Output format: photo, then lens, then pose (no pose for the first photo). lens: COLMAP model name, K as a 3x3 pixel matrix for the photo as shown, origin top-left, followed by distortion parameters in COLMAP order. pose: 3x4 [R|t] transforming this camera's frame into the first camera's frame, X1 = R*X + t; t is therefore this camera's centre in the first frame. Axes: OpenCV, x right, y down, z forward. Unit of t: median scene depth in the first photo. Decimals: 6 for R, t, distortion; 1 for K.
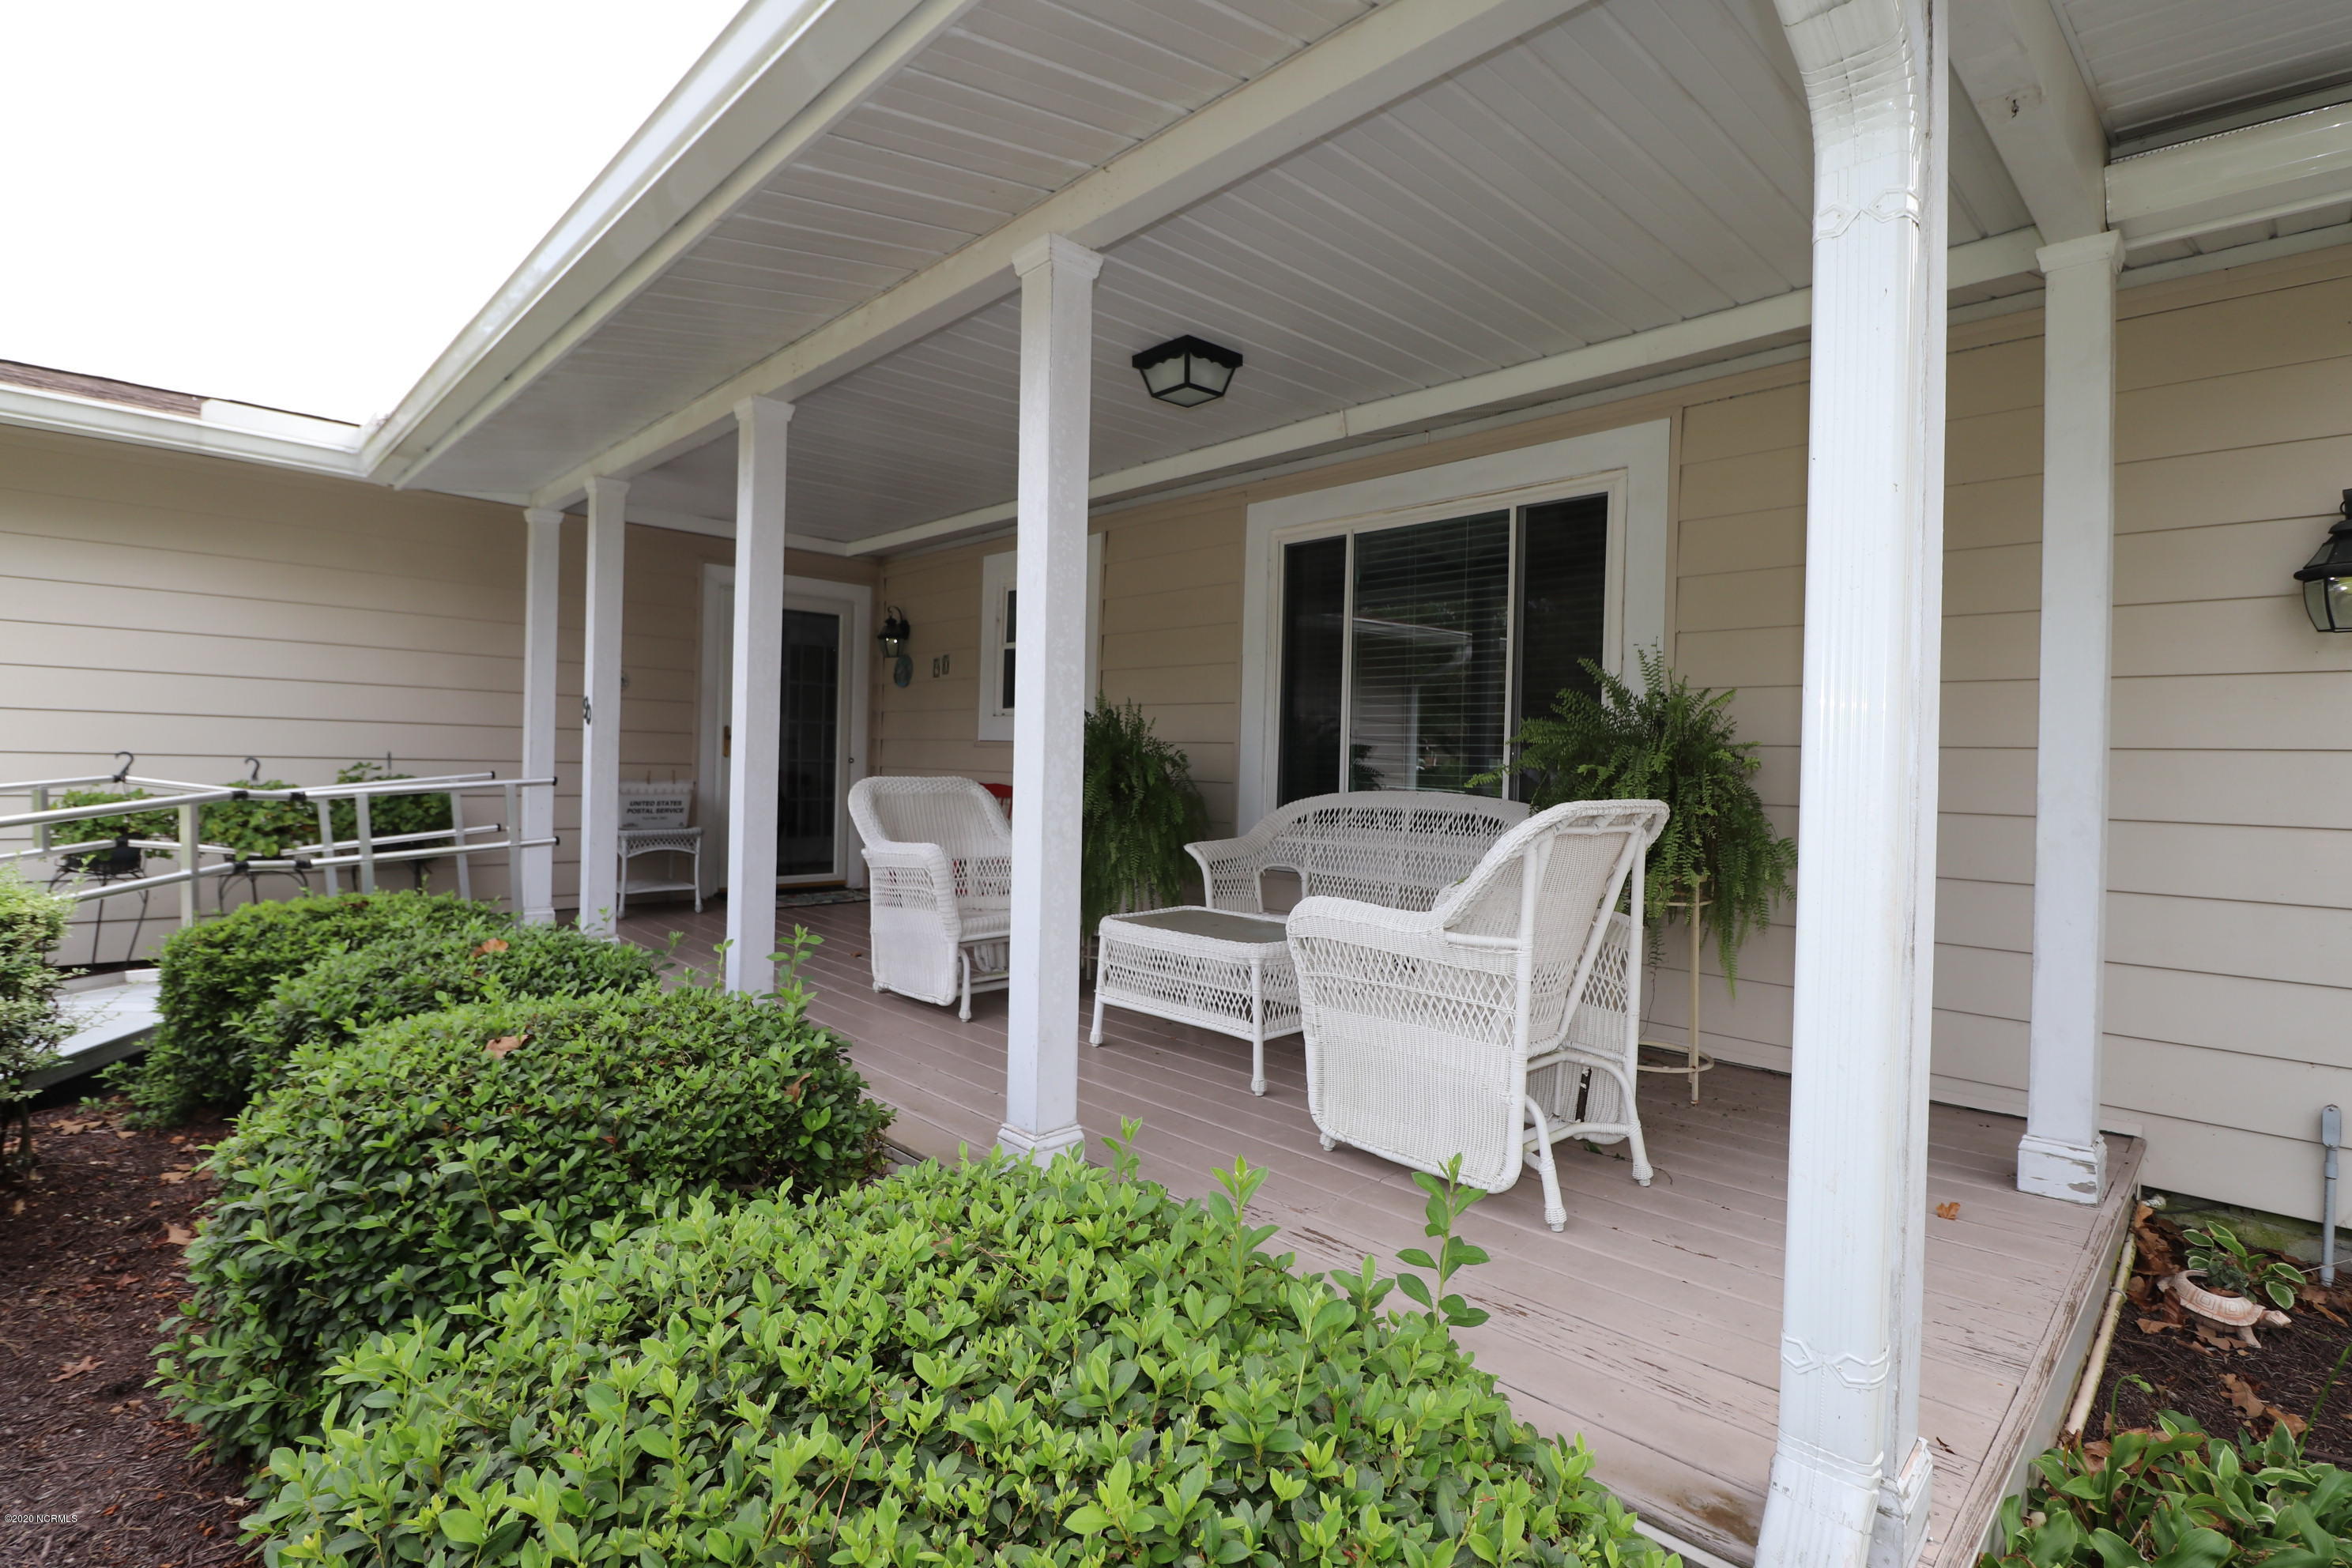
lens RADIAL K [[1095.8, 0, 1167.1], [0, 1095.8, 770.0], [0, 0, 1]] dist [-0.001066, -0.000502]
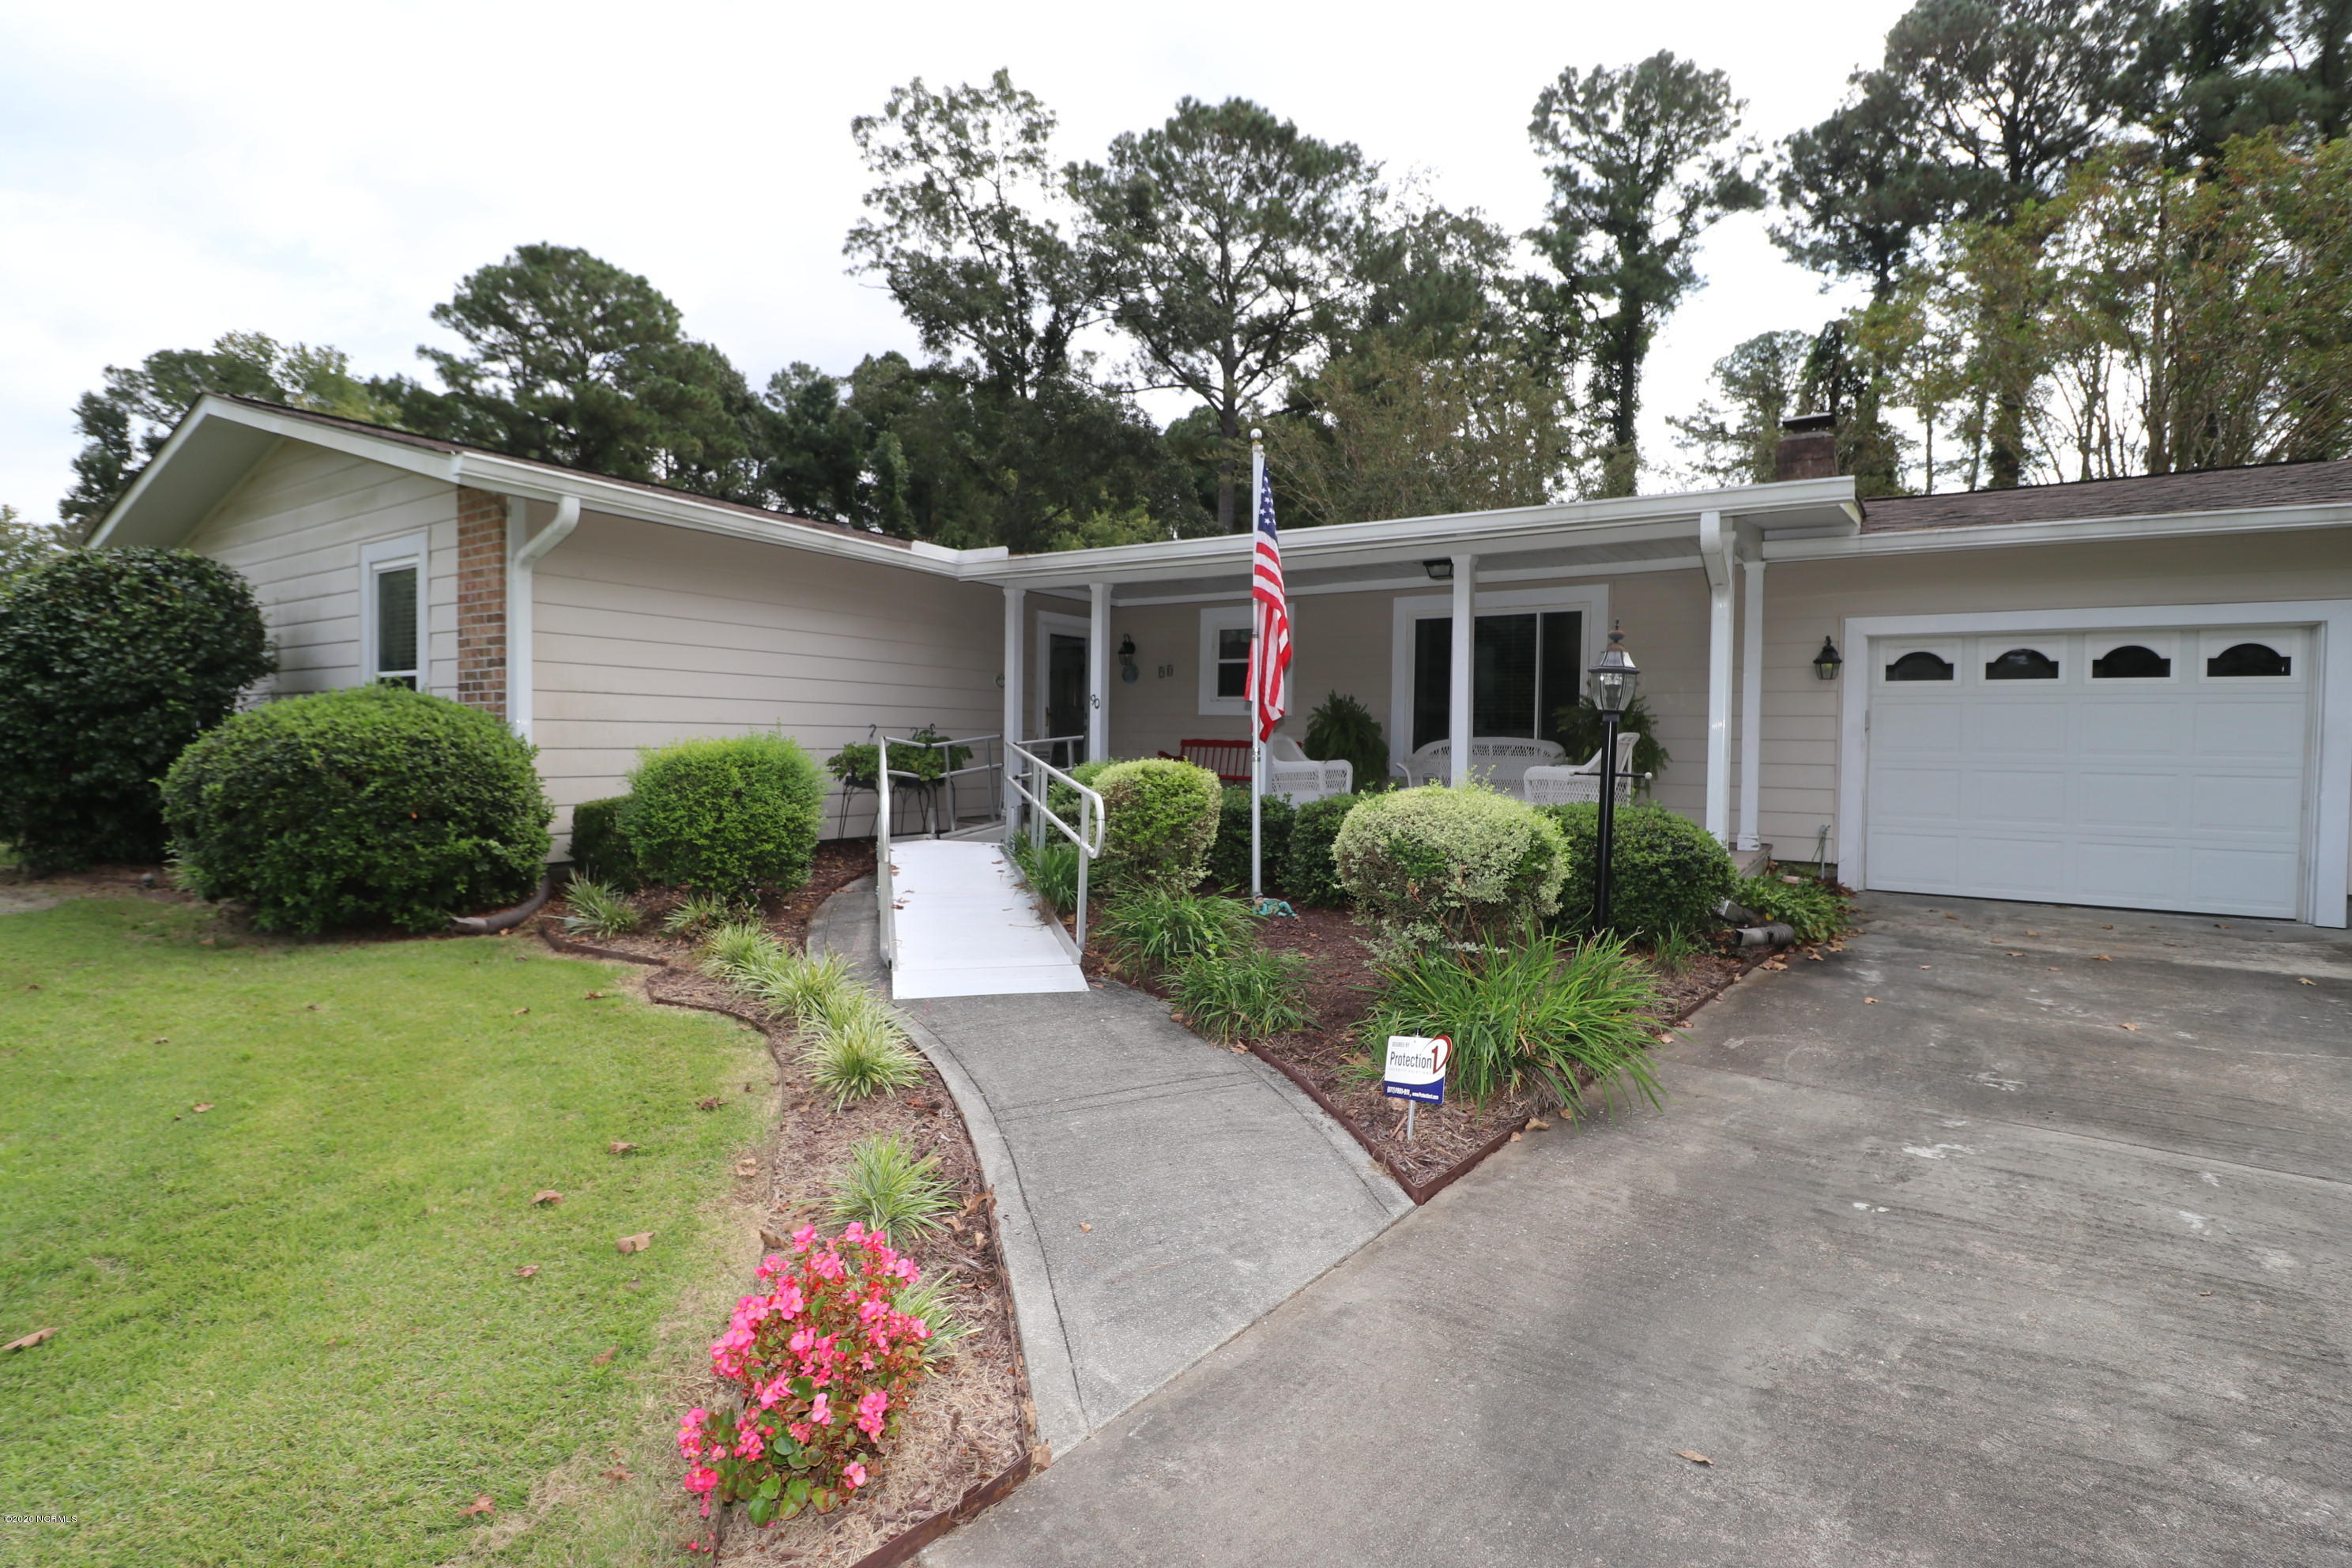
lens RADIAL K [[1095.8, 0, 1167.1], [0, 1095.8, 770.0], [0, 0, 1]] dist [-0.001066, -0.000502]
pose [[0.975731, -0.017706, 0.218254, -0.990473], [0.012088, 0.999561, 0.027047, 0.019917], [-0.218637, -0.023752, 0.975517, -1.126020]]
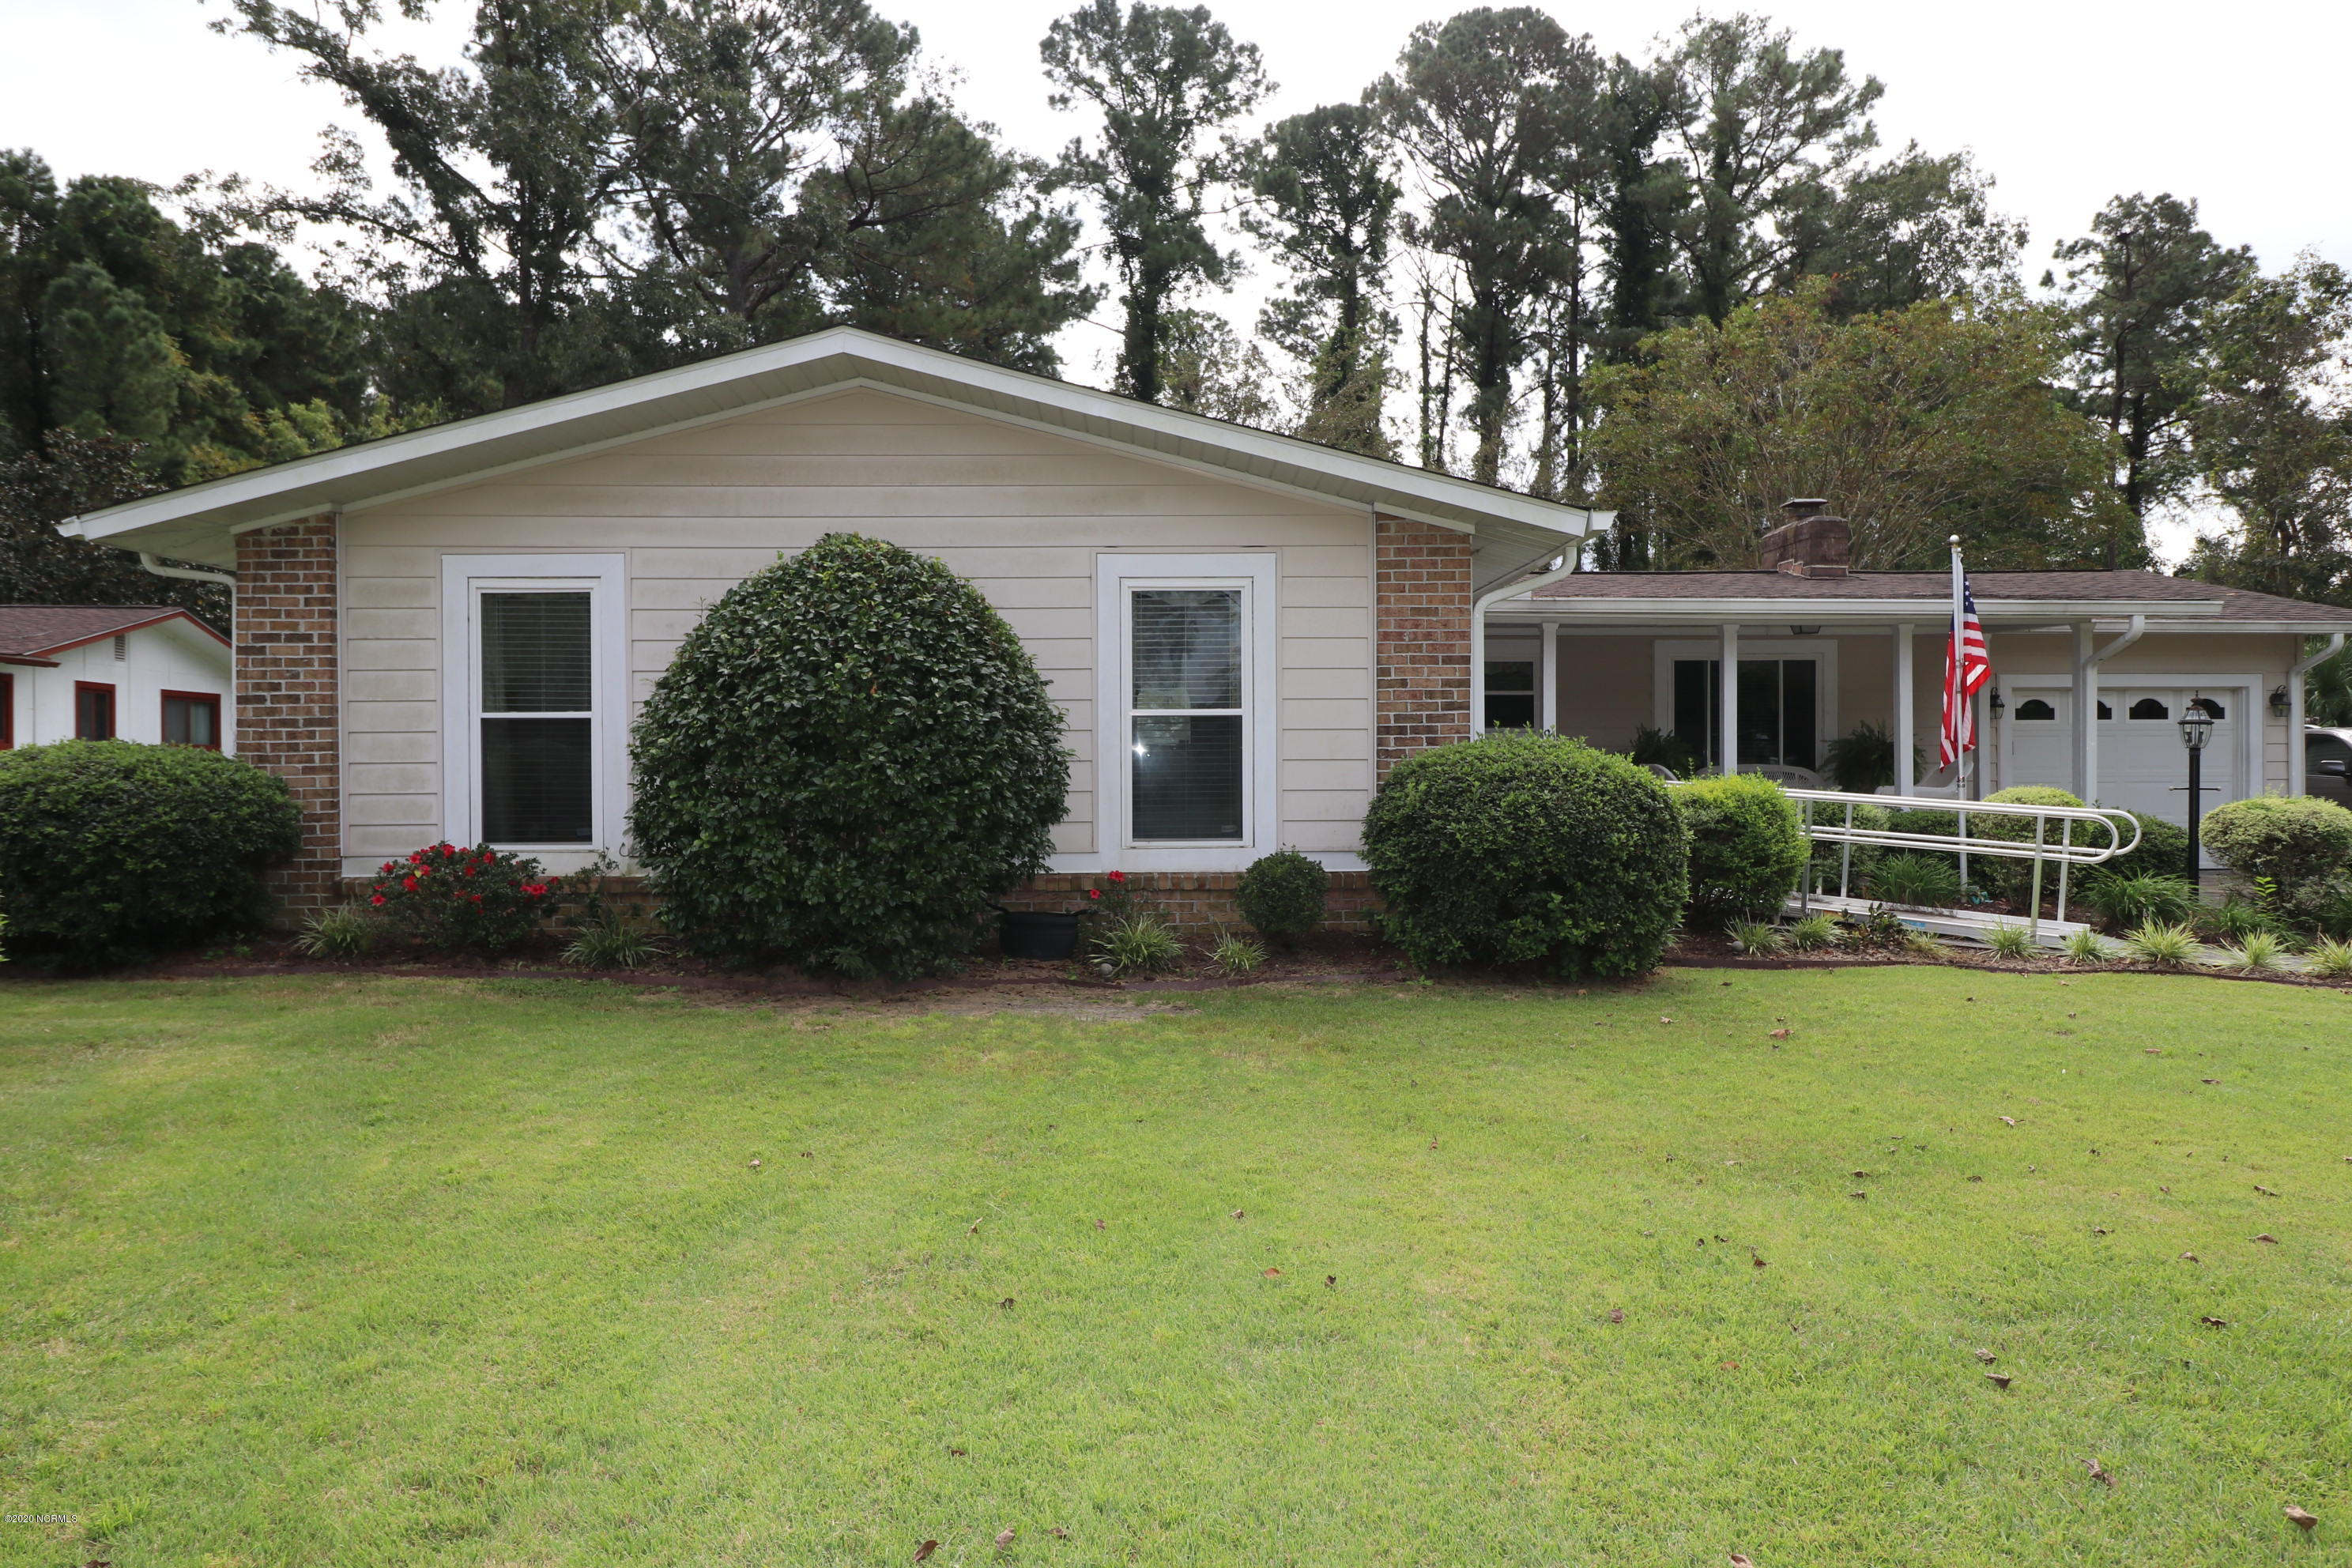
lens RADIAL K [[1468.6, 0, 1176.0], [0, 1468.6, 784.0], [0, 0, 1]] dist [-0.001919, 0.000150]
pose [[0.682891, -0.036989, 0.729583, -3.548026], [0.026729, 0.999314, 0.025645, -0.064414], [-0.730031, 0.001988, 0.683411, -0.429165]]
